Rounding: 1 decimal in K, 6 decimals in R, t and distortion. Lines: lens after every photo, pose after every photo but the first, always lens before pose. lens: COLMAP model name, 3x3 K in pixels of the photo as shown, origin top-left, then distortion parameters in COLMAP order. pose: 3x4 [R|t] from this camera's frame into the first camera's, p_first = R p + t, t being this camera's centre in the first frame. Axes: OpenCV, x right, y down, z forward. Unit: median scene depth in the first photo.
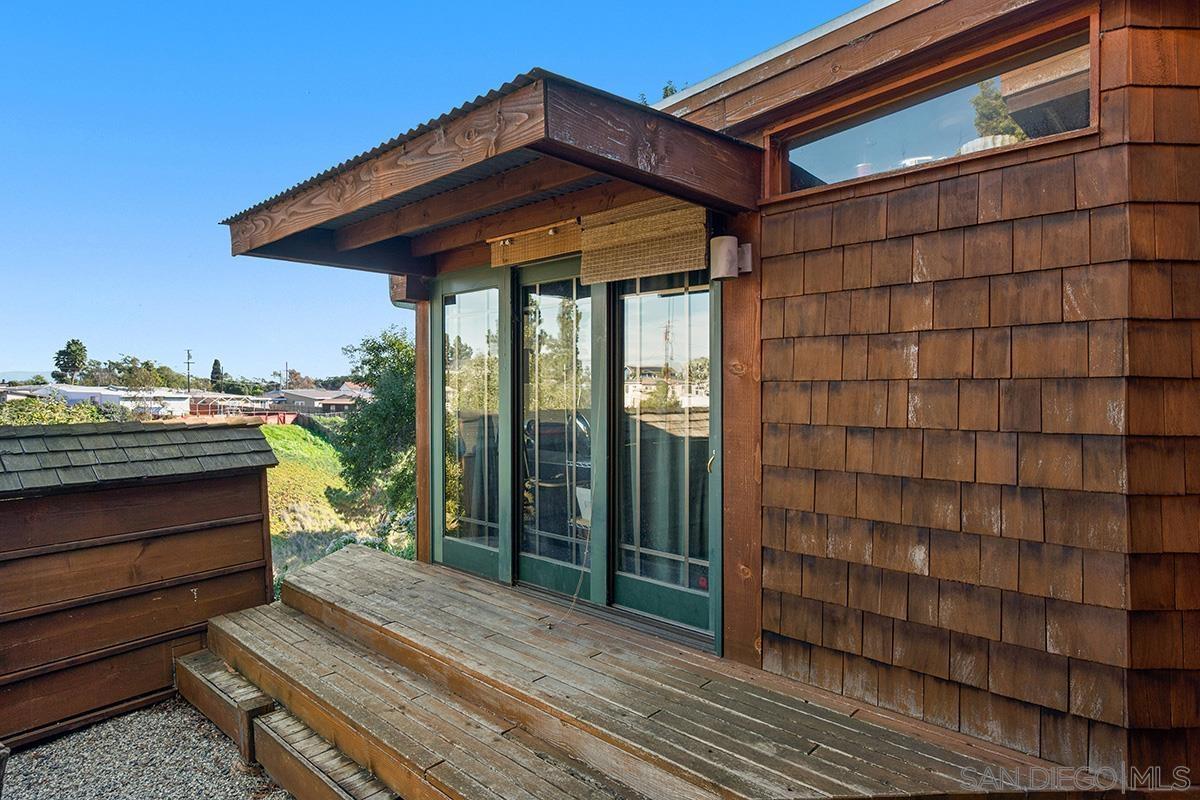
lens RADIAL K [[670.6, 0, 599.2], [0, 670.6, 399.7], [0, 0, 1]] dist [-0.007446, -0.000910]
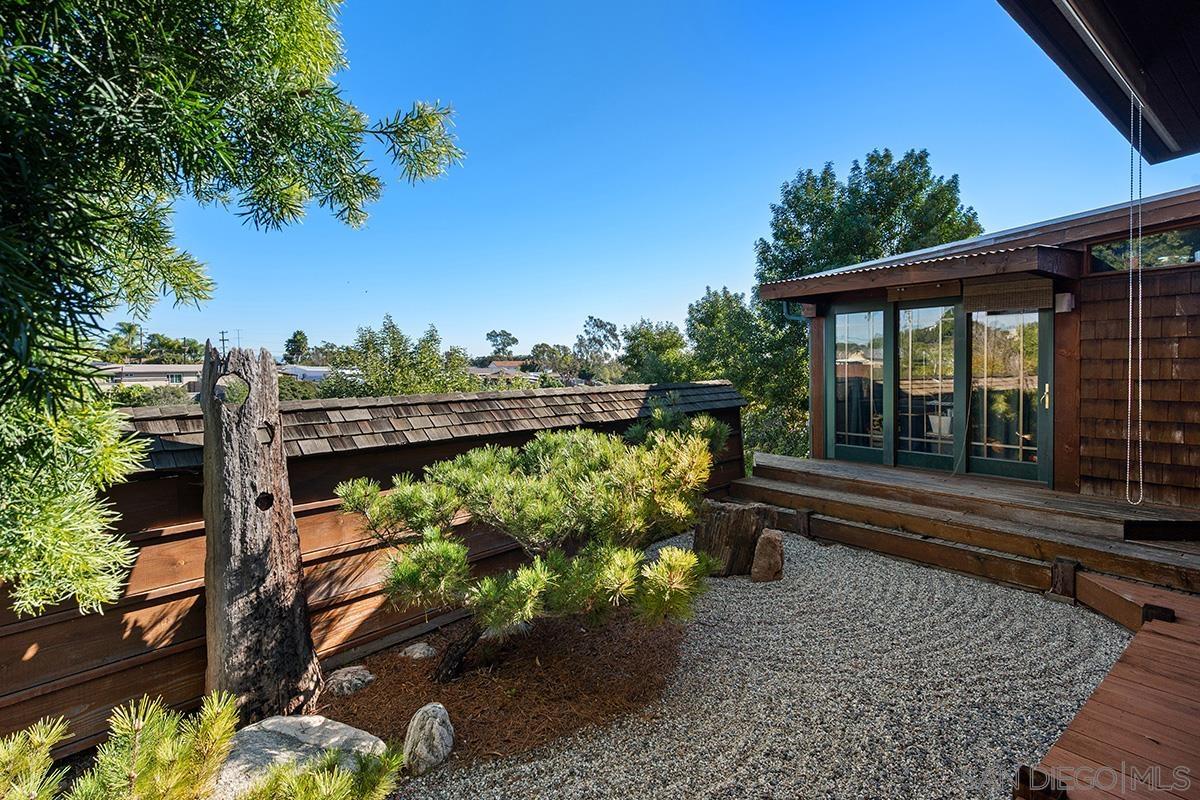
lens RADIAL K [[571.0, 0, 599.2], [0, 571.0, 381.5], [0, 0, 1]] dist [-0.000811, 0.000191]
pose [[0.990805, -0.003851, -0.135242, -1.062953], [0.005458, 0.999919, 0.011520, 0.014174], [0.135186, -0.012153, 0.990746, -1.045793]]
